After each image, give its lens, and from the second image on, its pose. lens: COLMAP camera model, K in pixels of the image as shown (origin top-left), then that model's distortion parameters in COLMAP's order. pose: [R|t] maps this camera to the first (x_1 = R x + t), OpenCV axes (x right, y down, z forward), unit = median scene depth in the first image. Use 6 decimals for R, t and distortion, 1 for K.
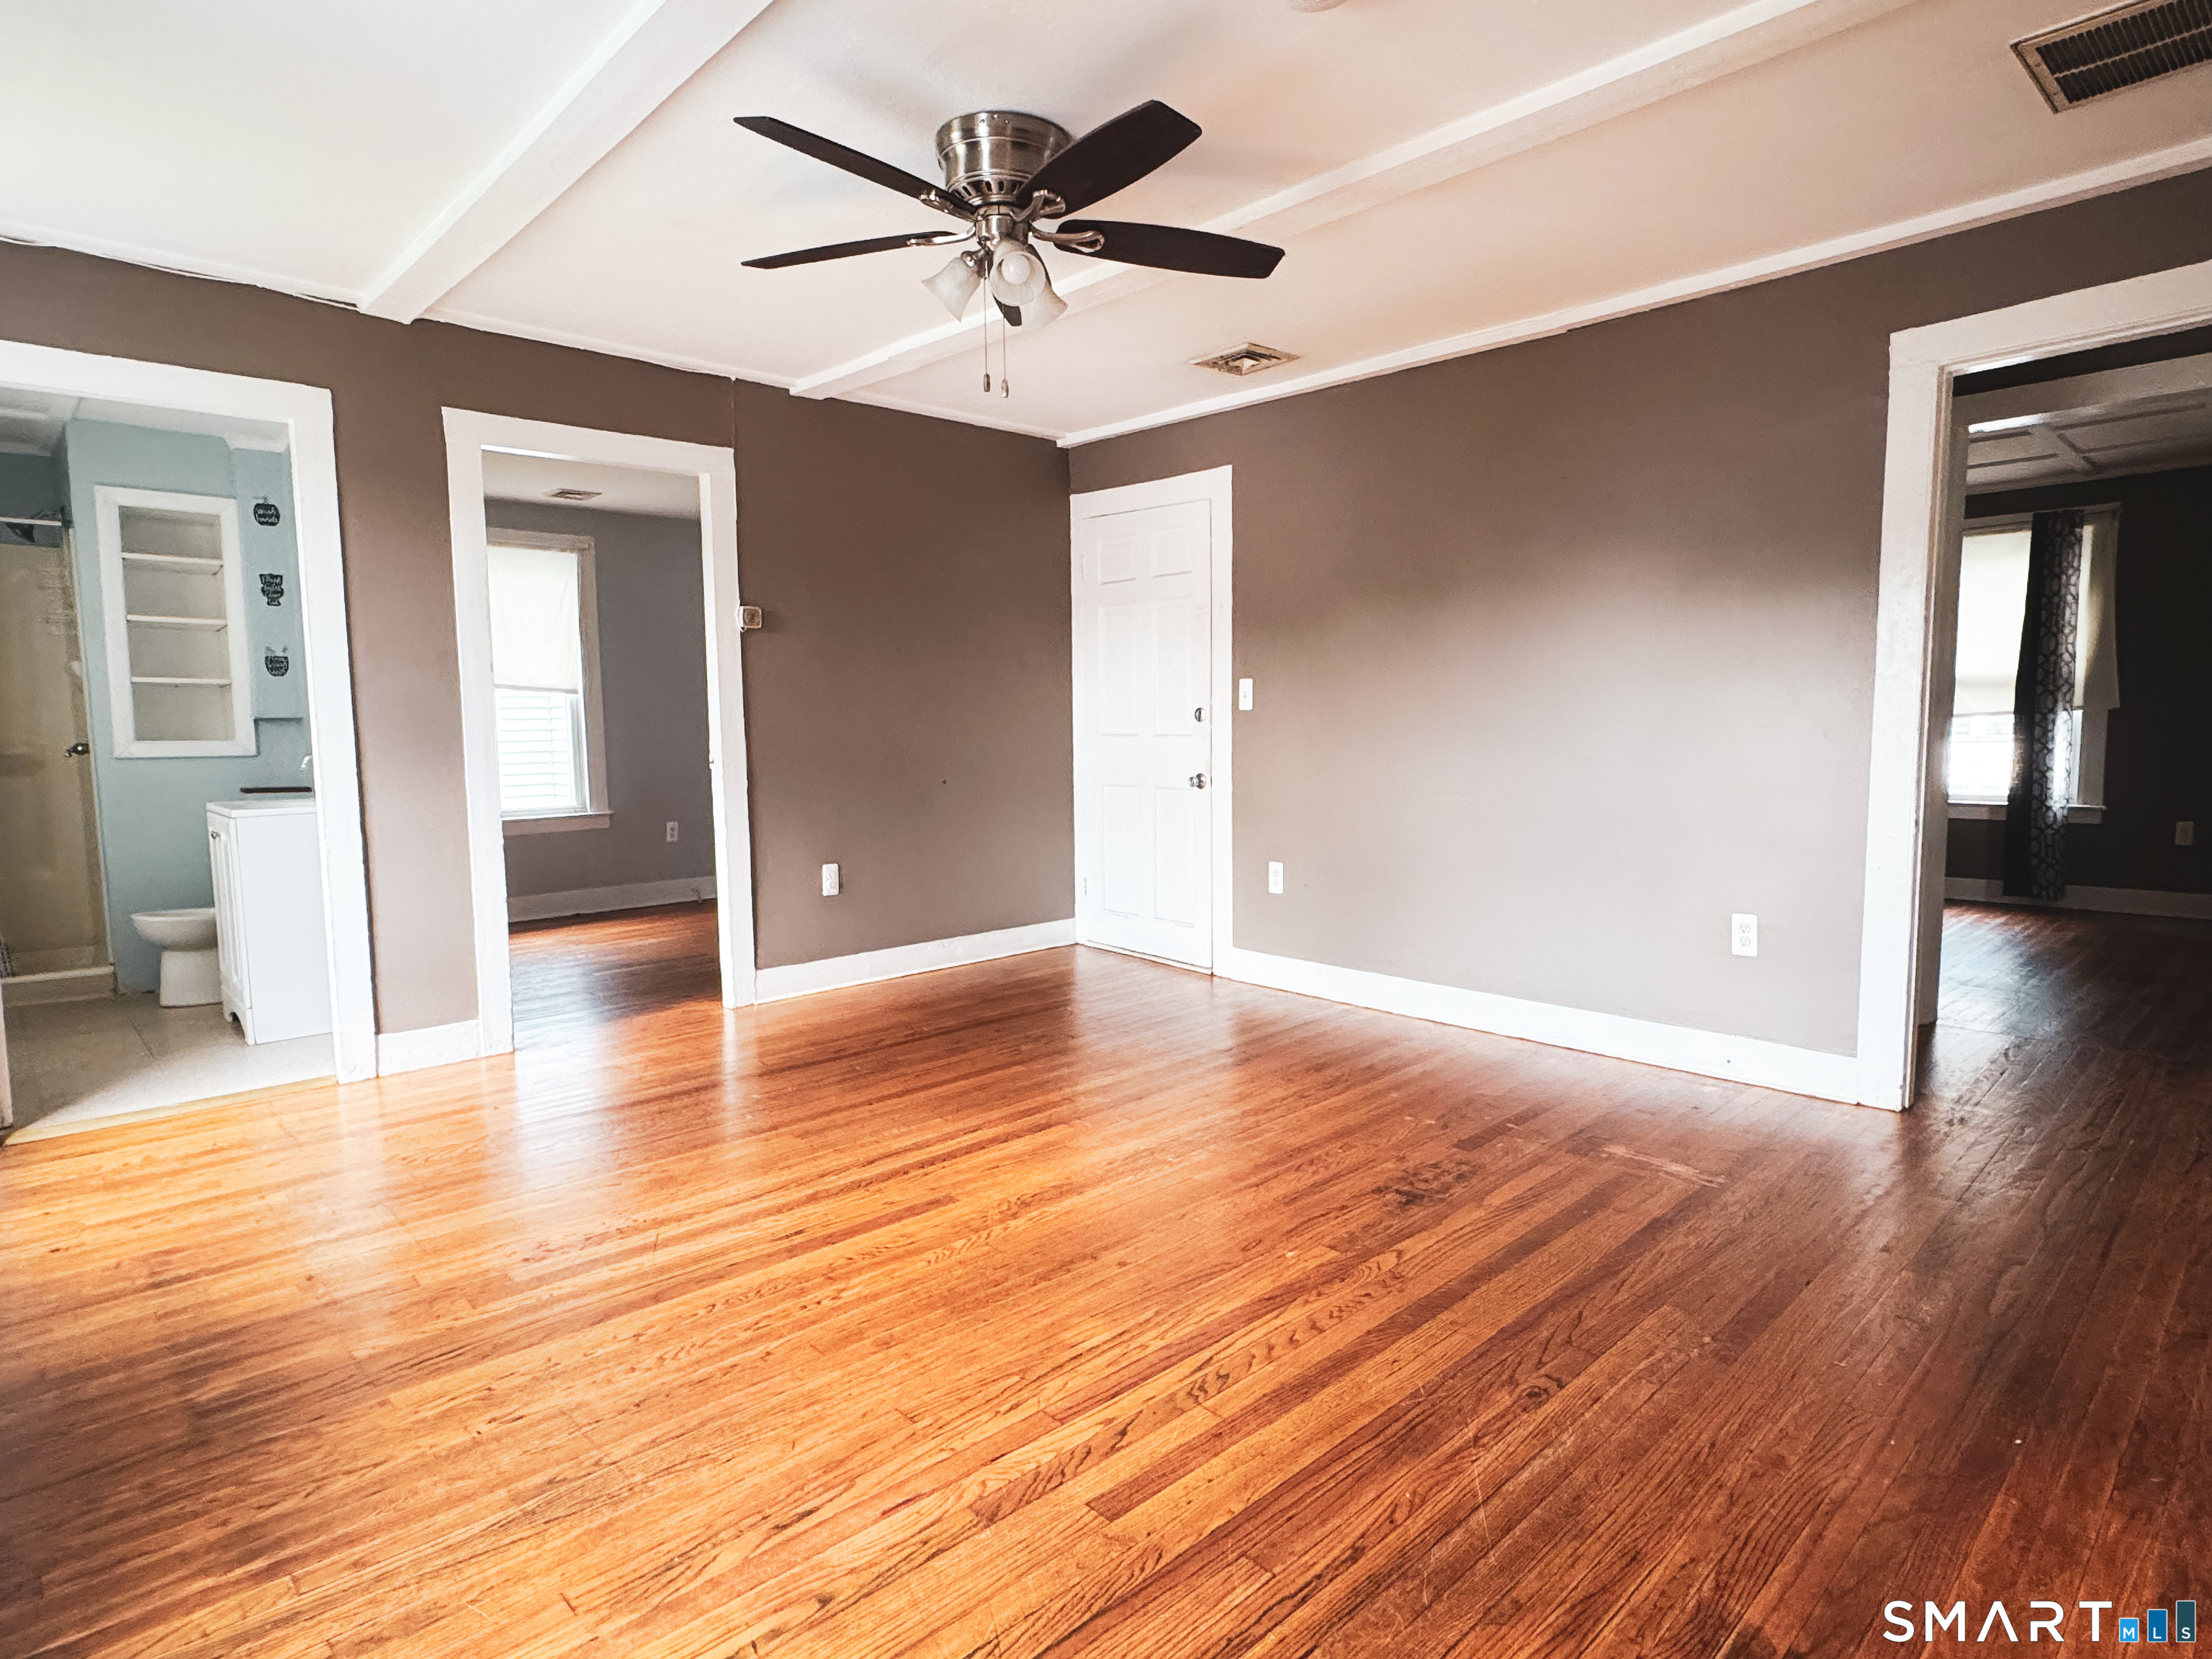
lens RADIAL K [[1212.6, 0, 1101.3], [0, 1212.6, 837.9], [0, 0, 1]] dist [-0.001588, 0.000534]
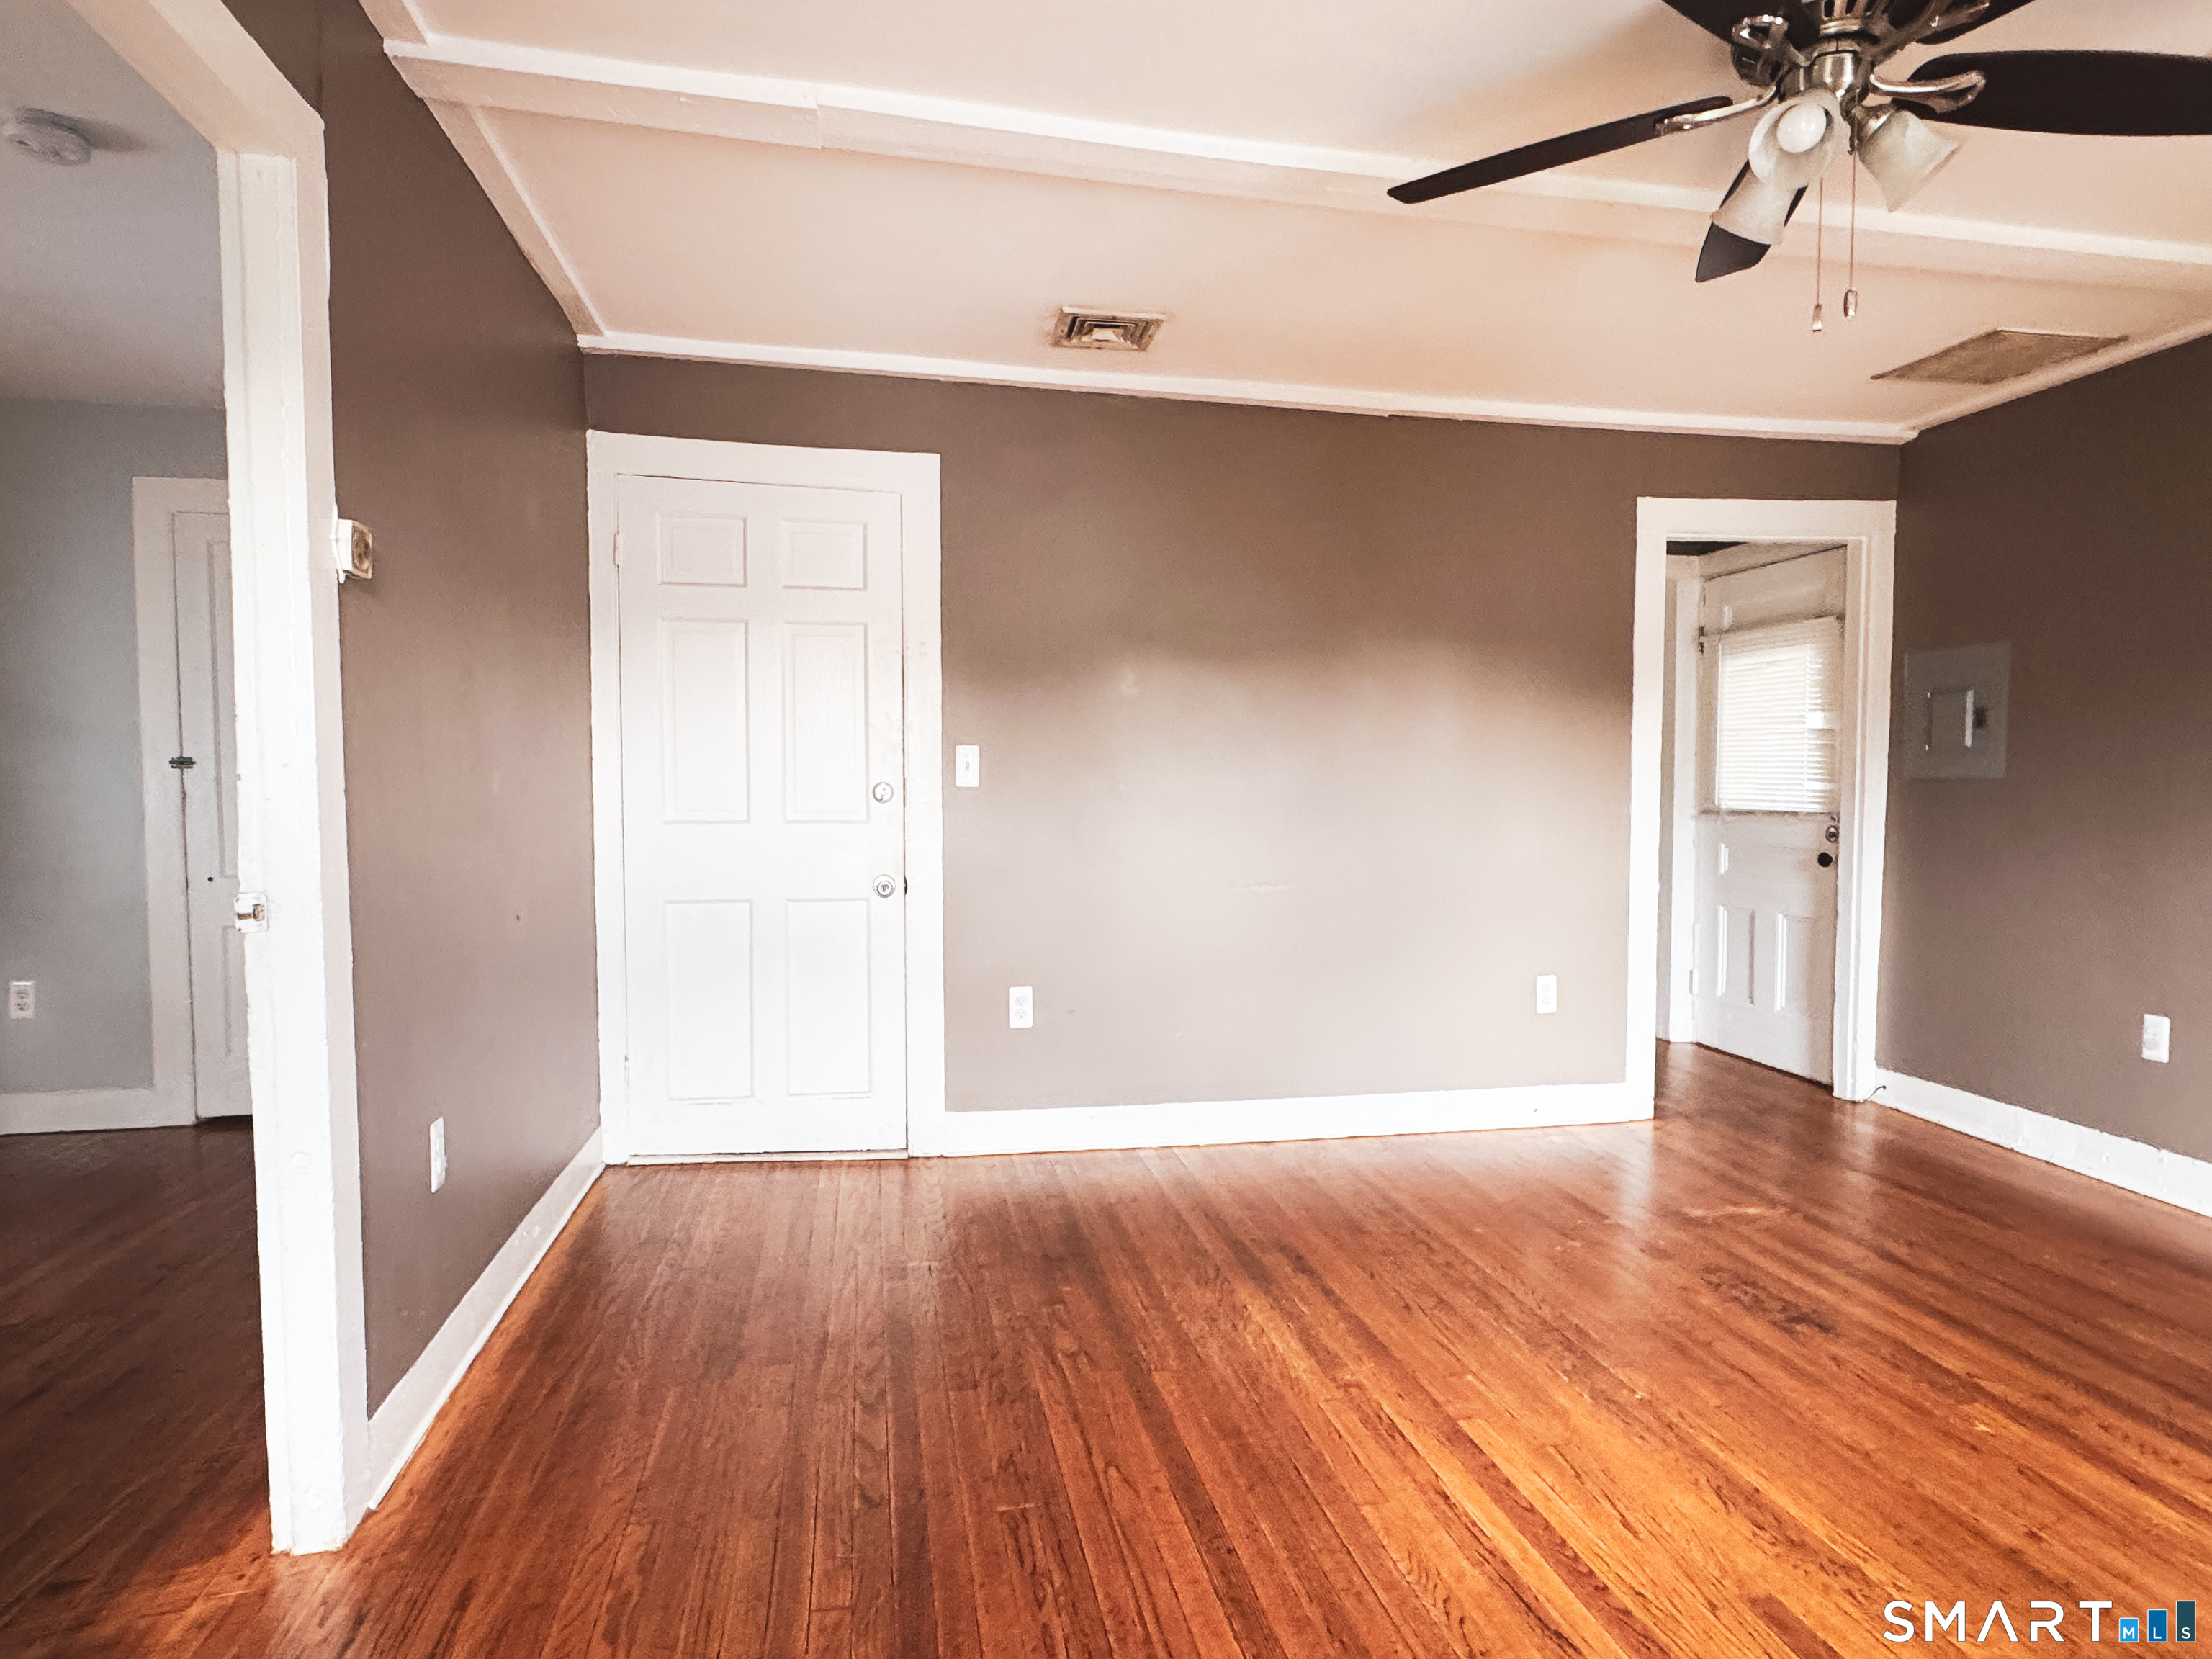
lens RADIAL K [[1212.6, 0, 1101.3], [0, 1212.6, 837.9], [0, 0, 1]] dist [-0.001588, 0.000534]
pose [[0.531866, -0.026092, 0.846426, -0.774338], [0.074493, 0.997092, -0.016073, -0.093868], [-0.843545, 0.071601, 0.532263, 0.898144]]
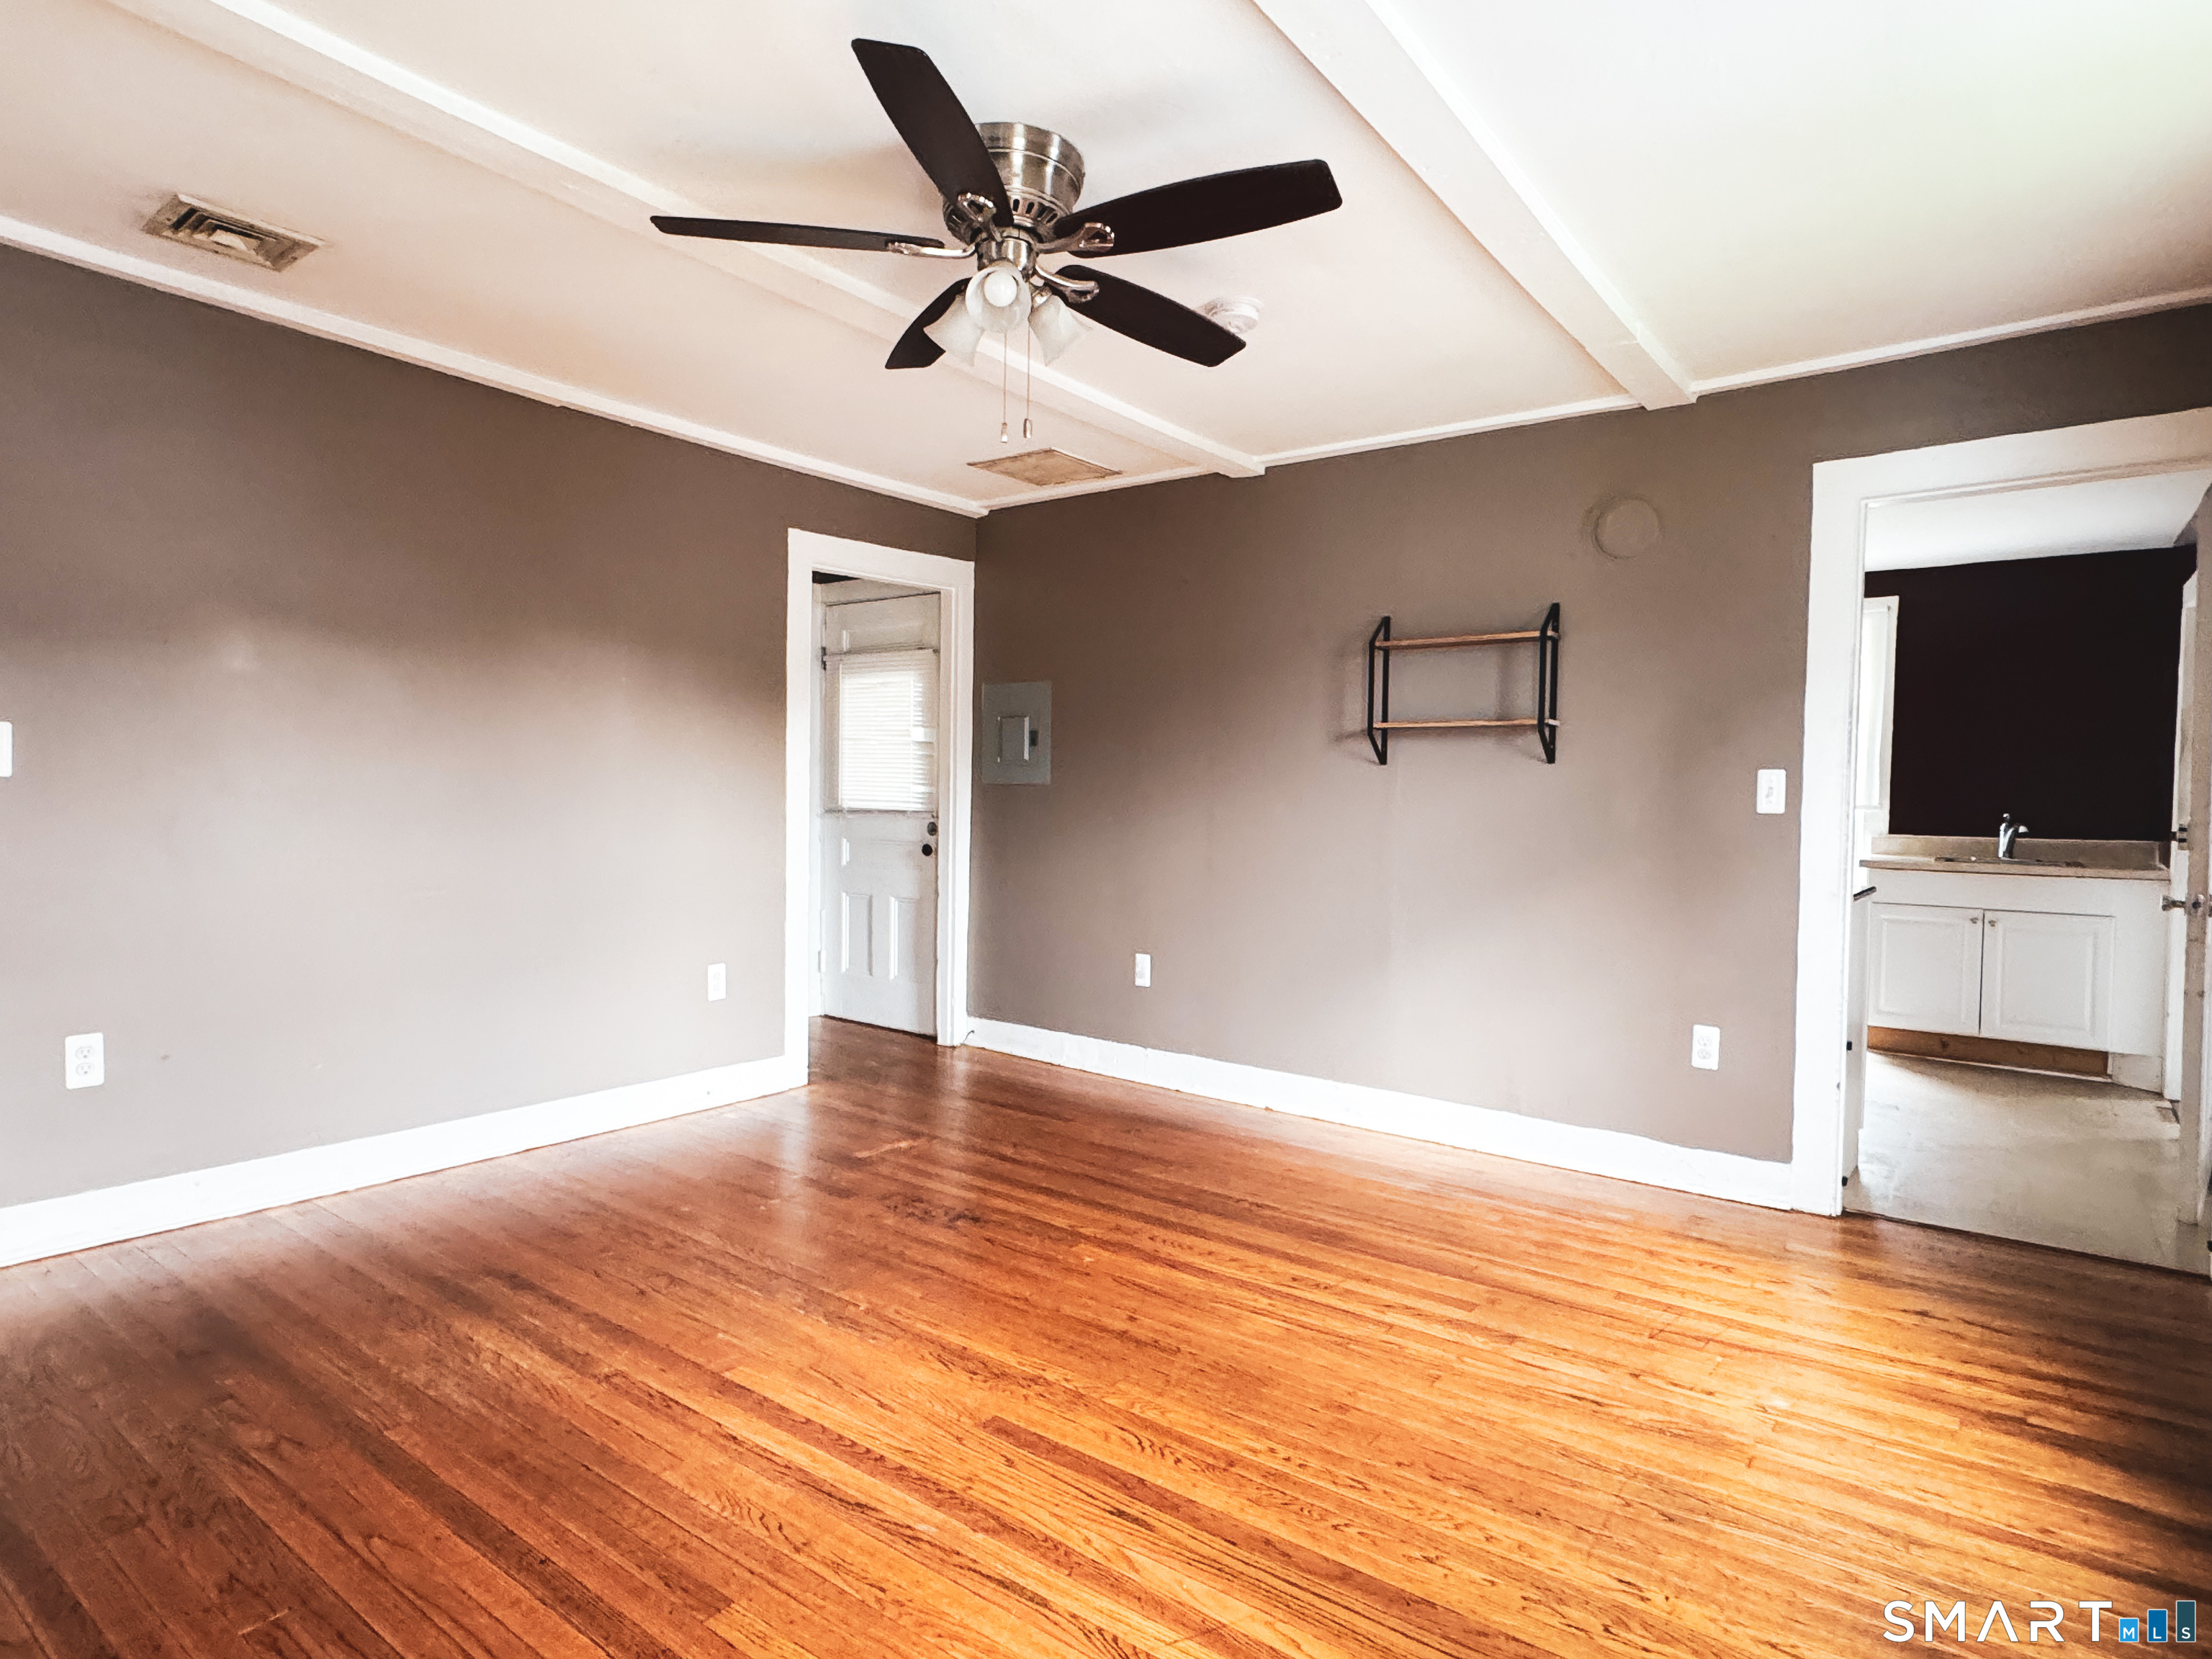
lens RADIAL K [[1215.0, 0, 1106.0], [0, 1215.0, 829.5], [0, 0, 1]] dist [-0.000612, 0.001288]
pose [[-0.177261, -0.022618, 0.983904, -0.866260], [0.080623, 0.996042, 0.037422, -0.101501], [-0.980856, 0.085959, -0.174736, 0.995913]]
